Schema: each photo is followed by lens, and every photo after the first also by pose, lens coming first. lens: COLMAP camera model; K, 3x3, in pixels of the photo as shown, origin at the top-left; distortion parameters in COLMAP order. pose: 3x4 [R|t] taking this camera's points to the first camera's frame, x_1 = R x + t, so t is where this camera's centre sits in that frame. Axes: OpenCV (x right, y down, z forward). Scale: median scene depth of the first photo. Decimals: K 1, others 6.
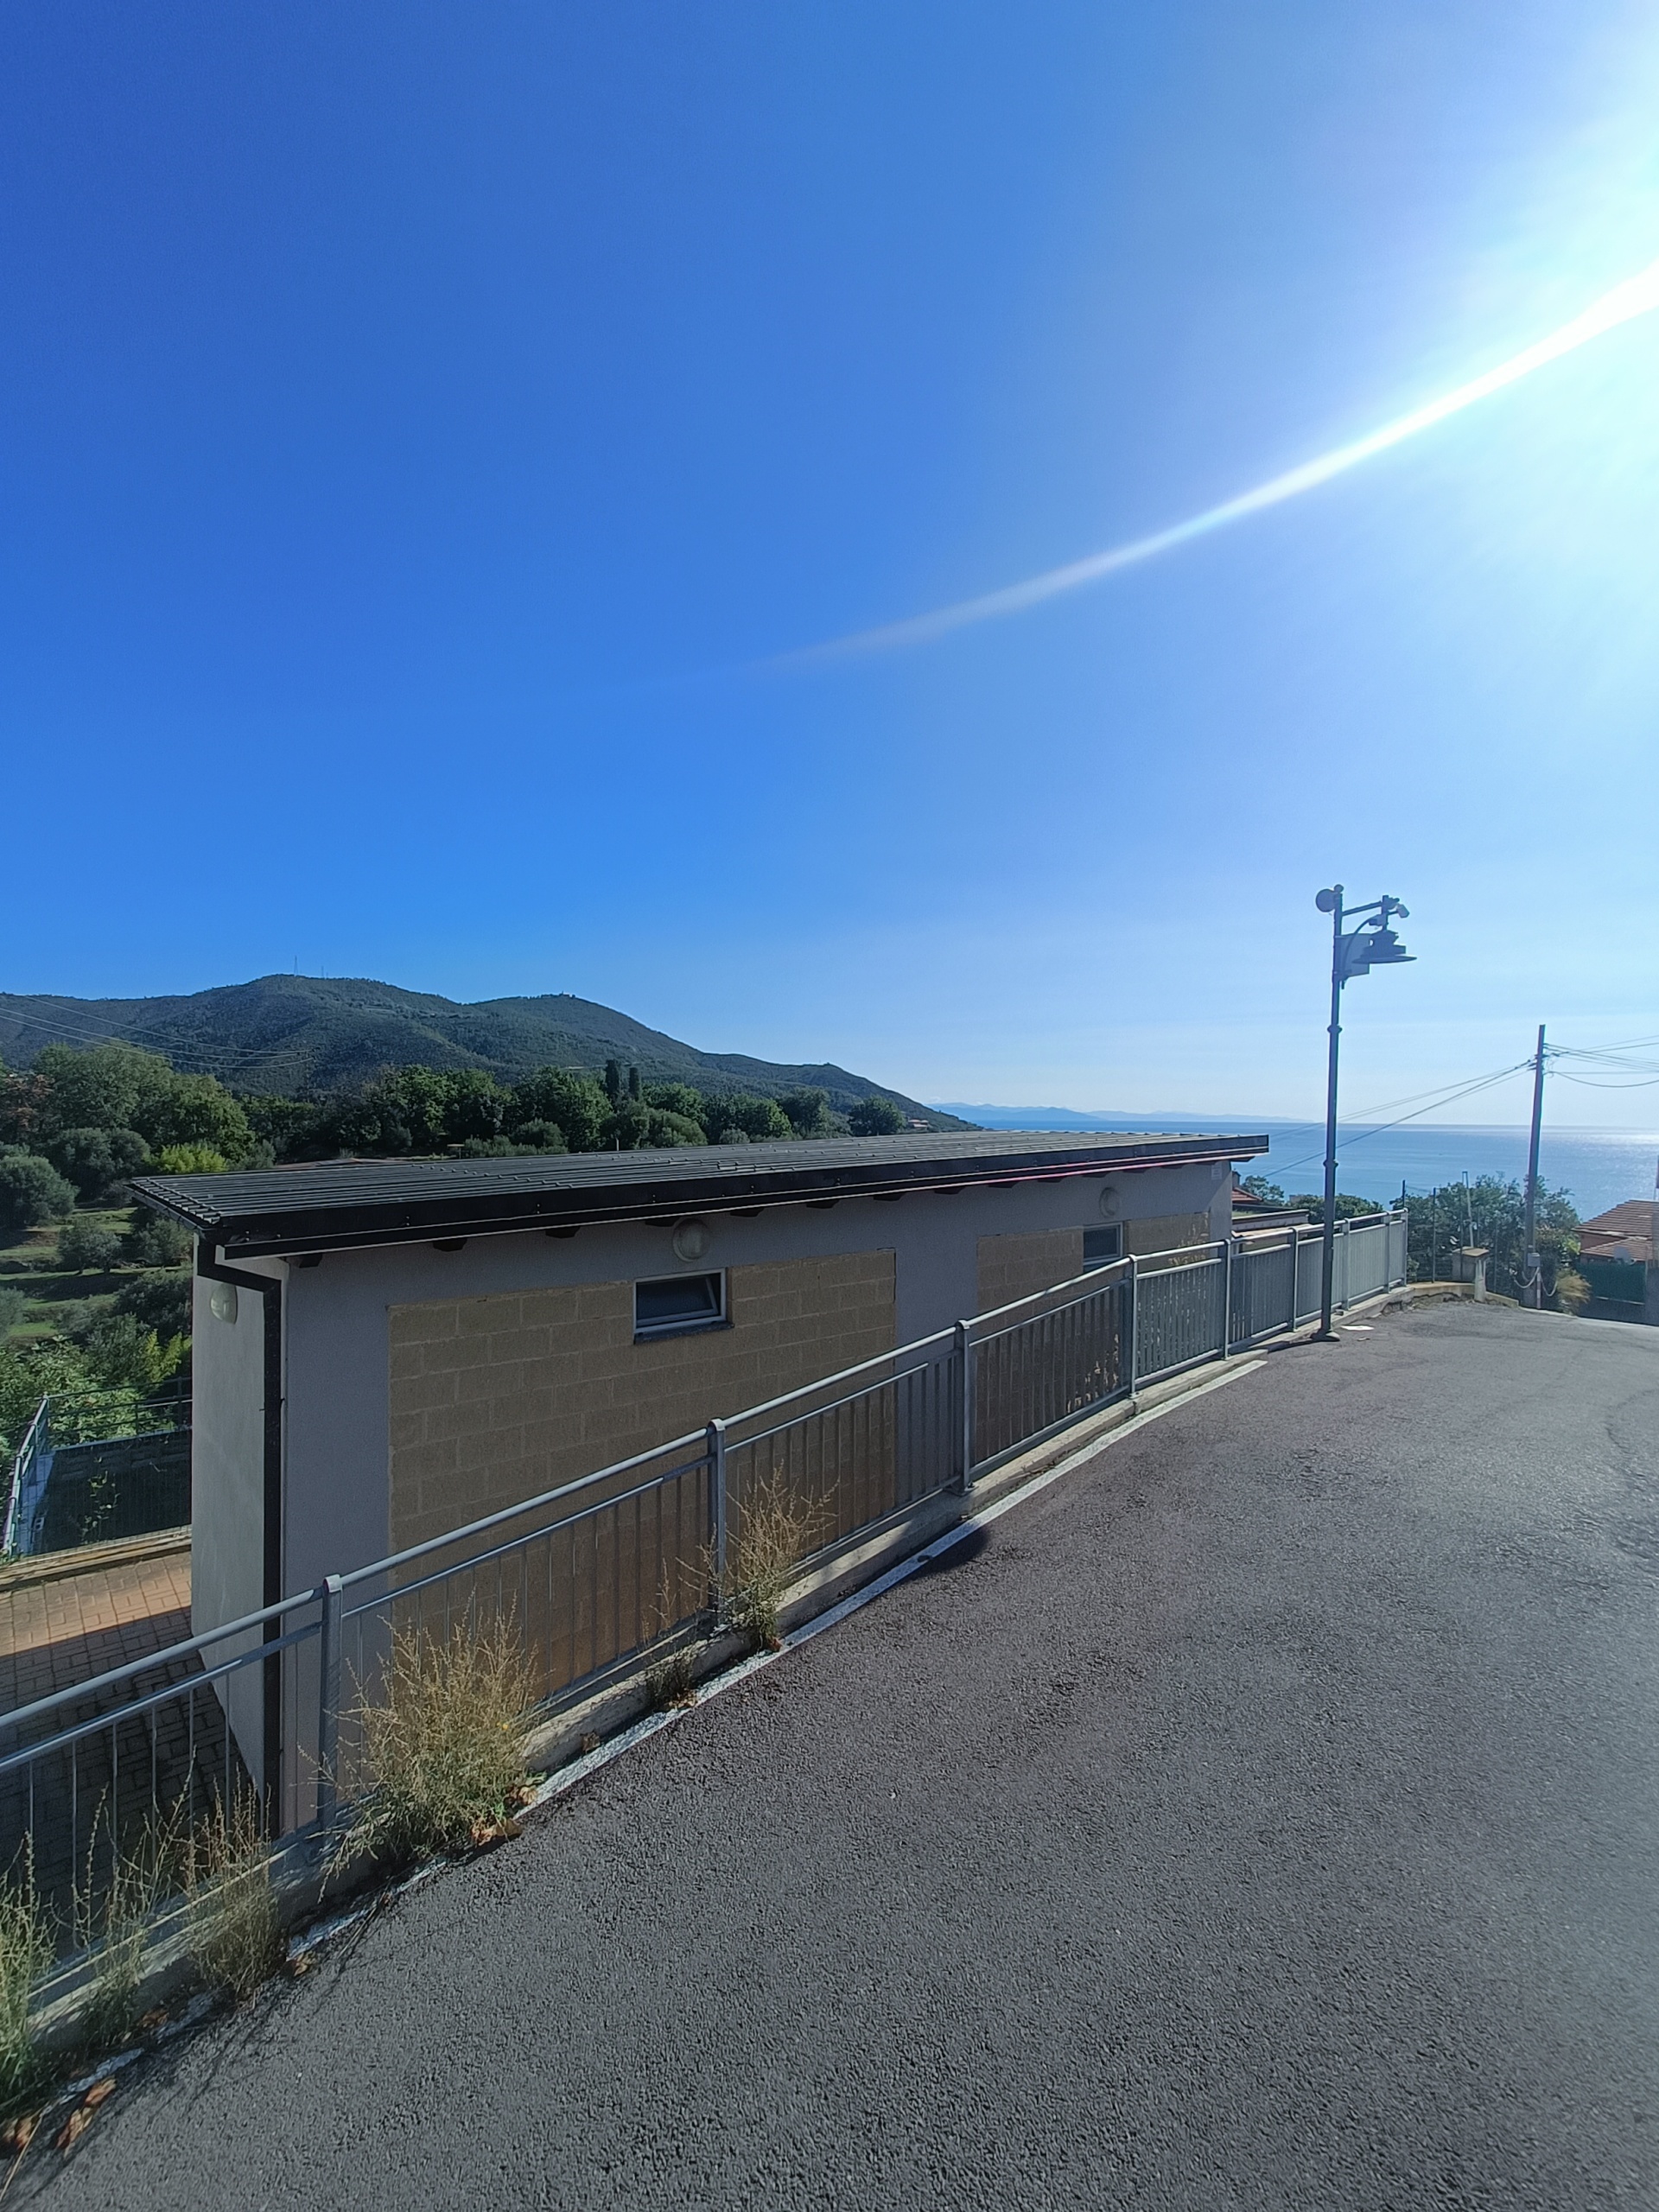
lens RADIAL K [[1106.4, 0, 829.5], [0, 1106.4, 1106.0], [0, 0, 1]] dist [0.000230, 0.000058]
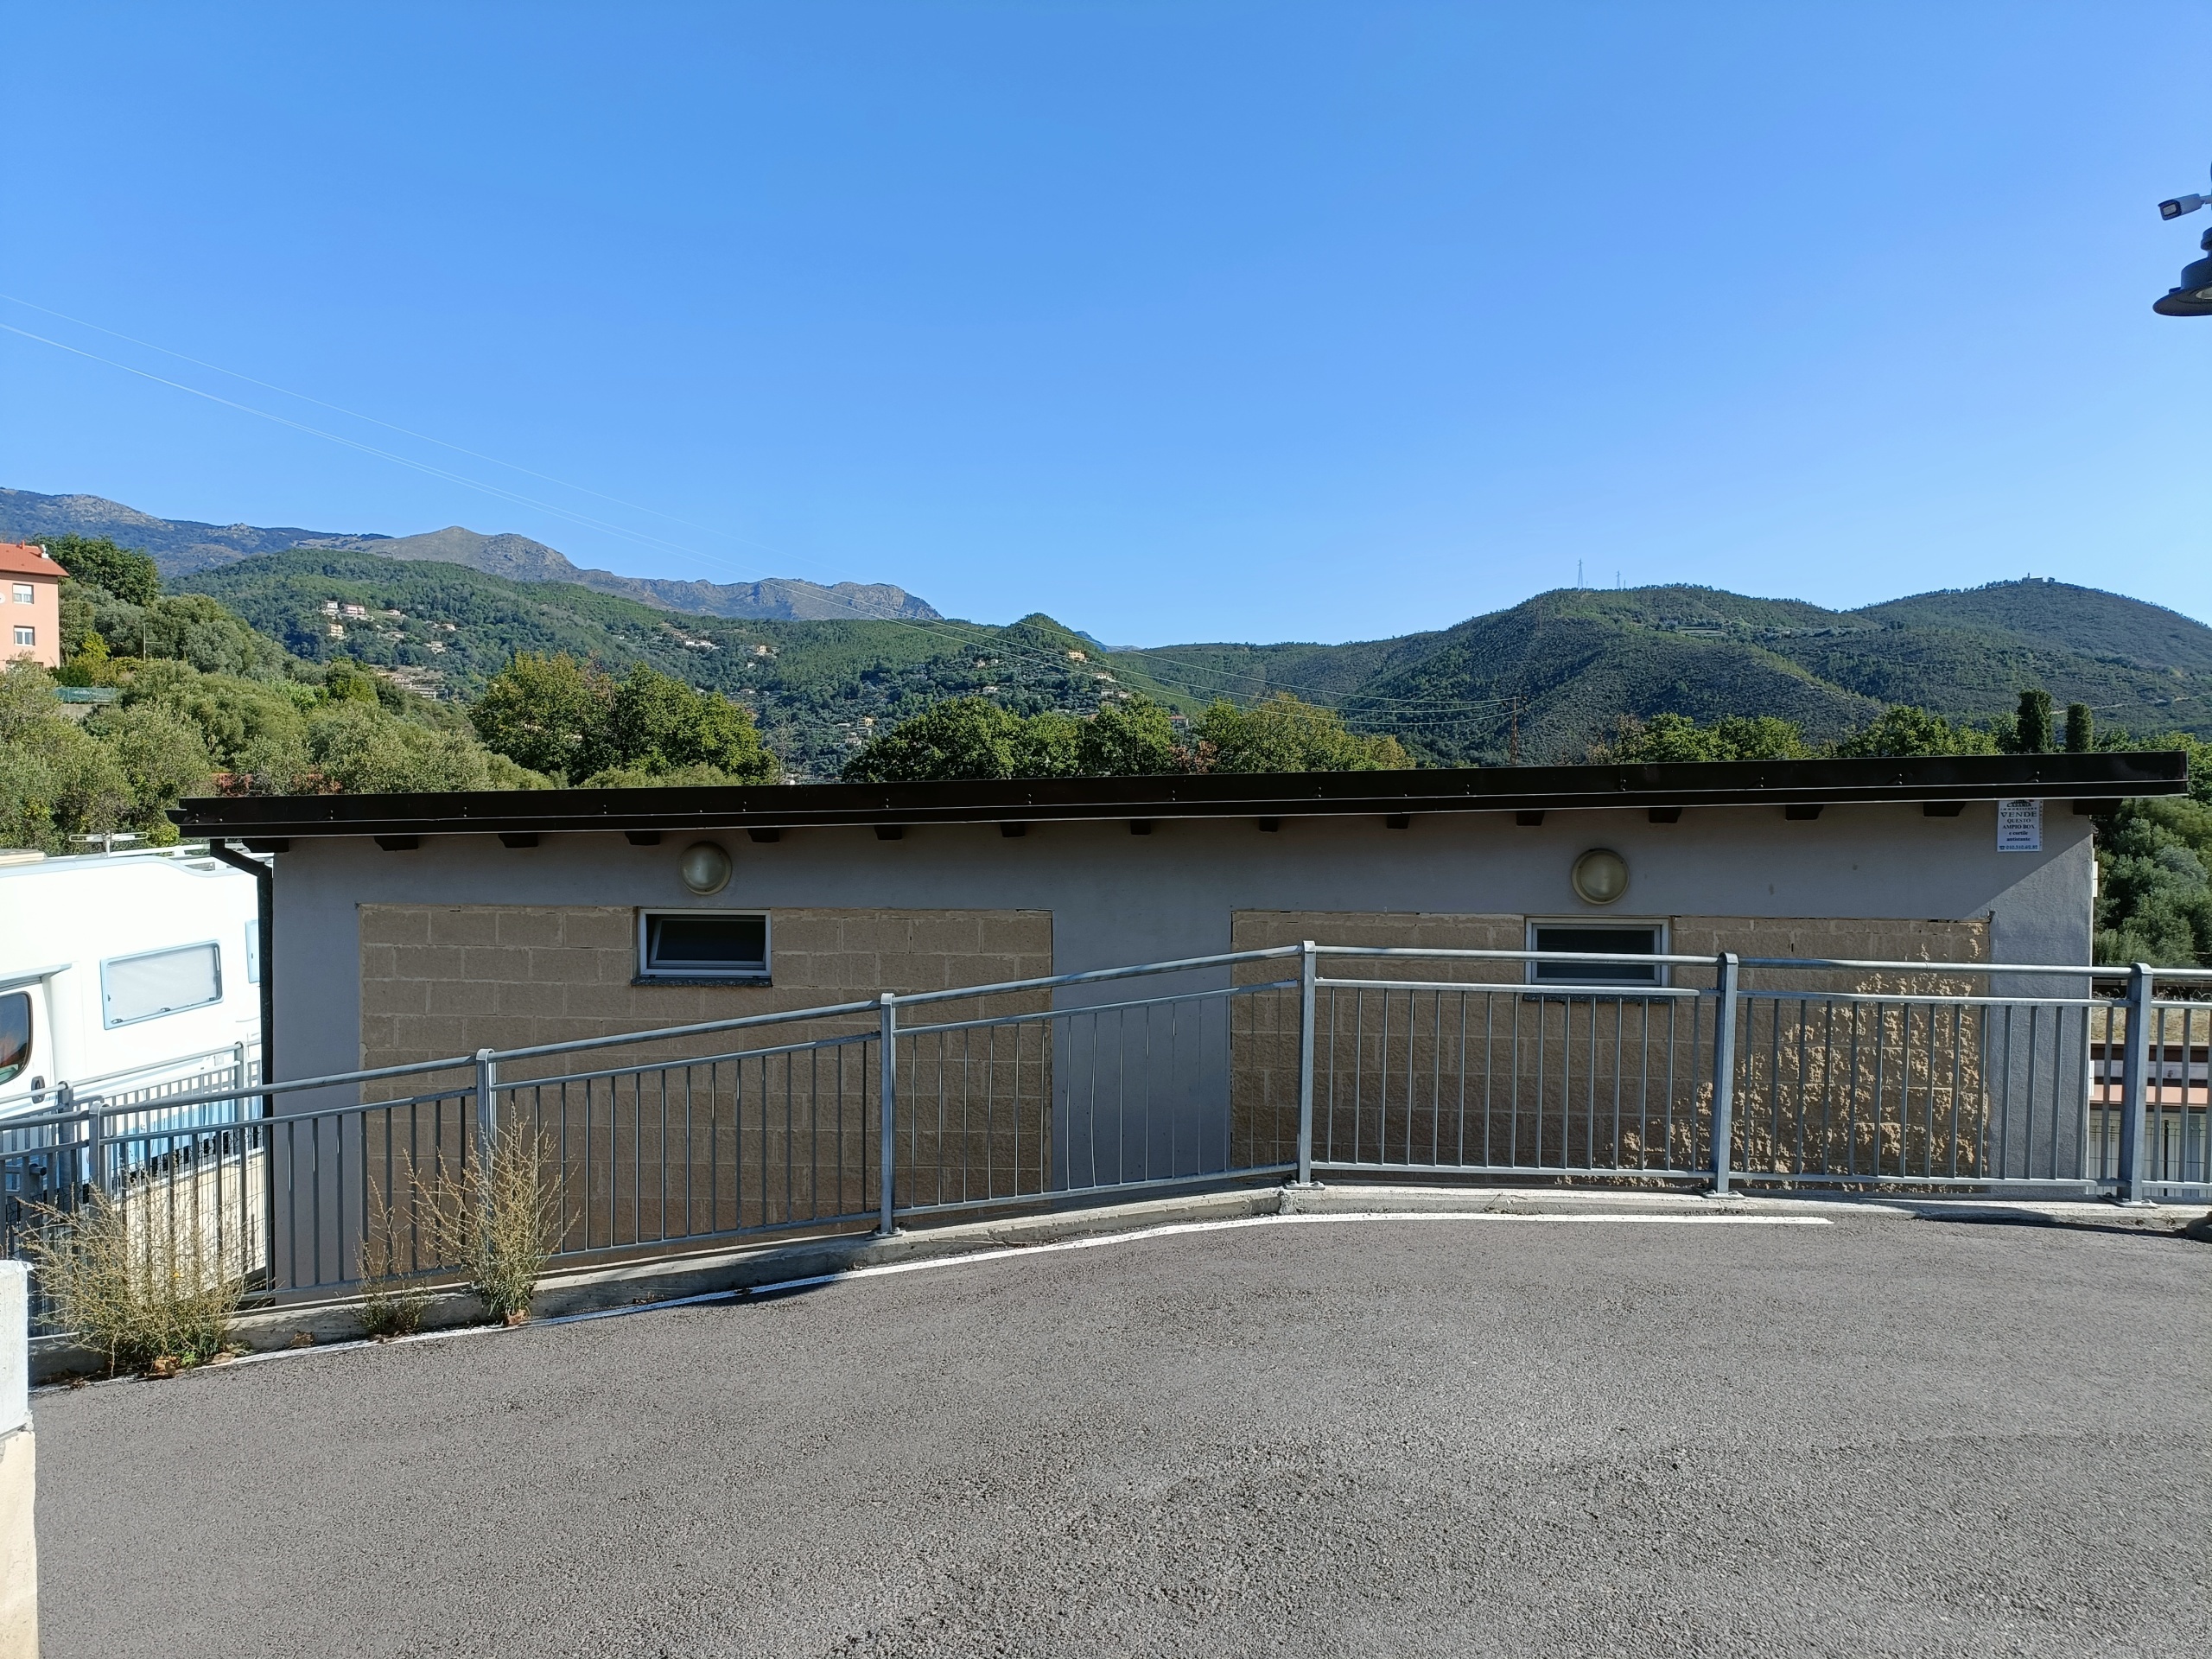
lens RADIAL K [[1724.6, 0, 950.1], [0, 1724.6, 841.0], [0, 0, 1]] dist [0.049642, 0.000531]
pose [[0.660299, 0.024178, -0.750613, 0.103150], [-0.002770, 0.999553, 0.029759, 0.006993], [0.750997, -0.017570, 0.660071, 0.033746]]
